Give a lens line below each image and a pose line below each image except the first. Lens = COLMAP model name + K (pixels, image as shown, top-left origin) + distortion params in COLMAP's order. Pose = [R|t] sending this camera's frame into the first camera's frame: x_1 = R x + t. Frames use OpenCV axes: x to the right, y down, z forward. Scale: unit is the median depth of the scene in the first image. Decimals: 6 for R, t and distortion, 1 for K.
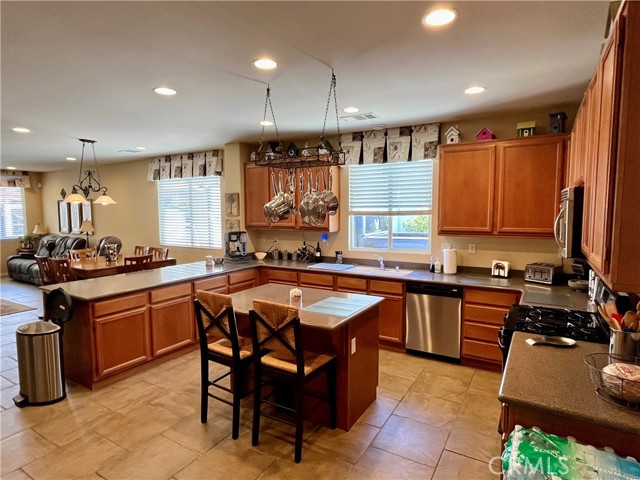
lens RADIAL K [[368.5, 0, 319.6], [0, 368.5, 238.0], [0, 0, 1]] dist [-0.000482, -0.001765]
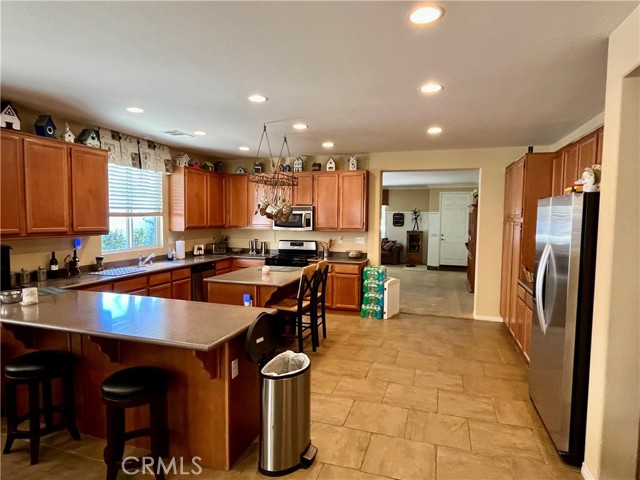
lens RADIAL K [[372.1, 0, 319.8], [0, 372.1, 238.6], [0, 0, 1]] dist [-0.005148, 0.000547]
pose [[-0.231634, -0.058779, 0.971026, -0.900493], [0.059859, 0.995420, 0.074535, -0.041074], [-0.970960, 0.075390, -0.227054, 0.651264]]
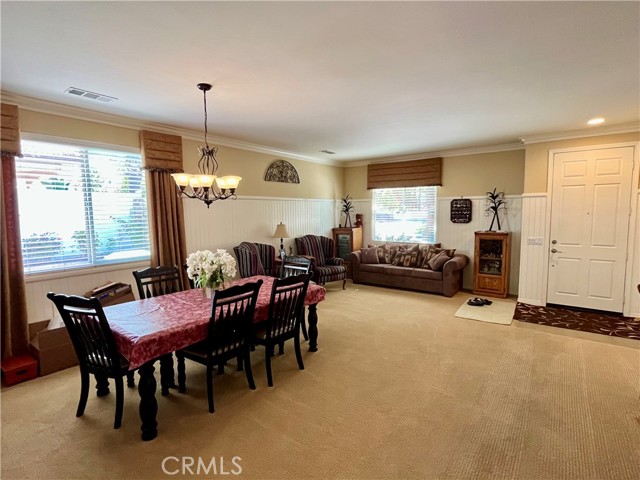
lens RADIAL K [[316.7, 0, 319.7], [0, 316.7, 241.0], [0, 0, 1]] dist [0.000221, 0.000038]
pose [[0.085300, -0.096096, 0.991710, -0.454031], [0.083963, 0.992491, 0.088950, -0.019315], [-0.992811, 0.075679, 0.092728, 0.377122]]
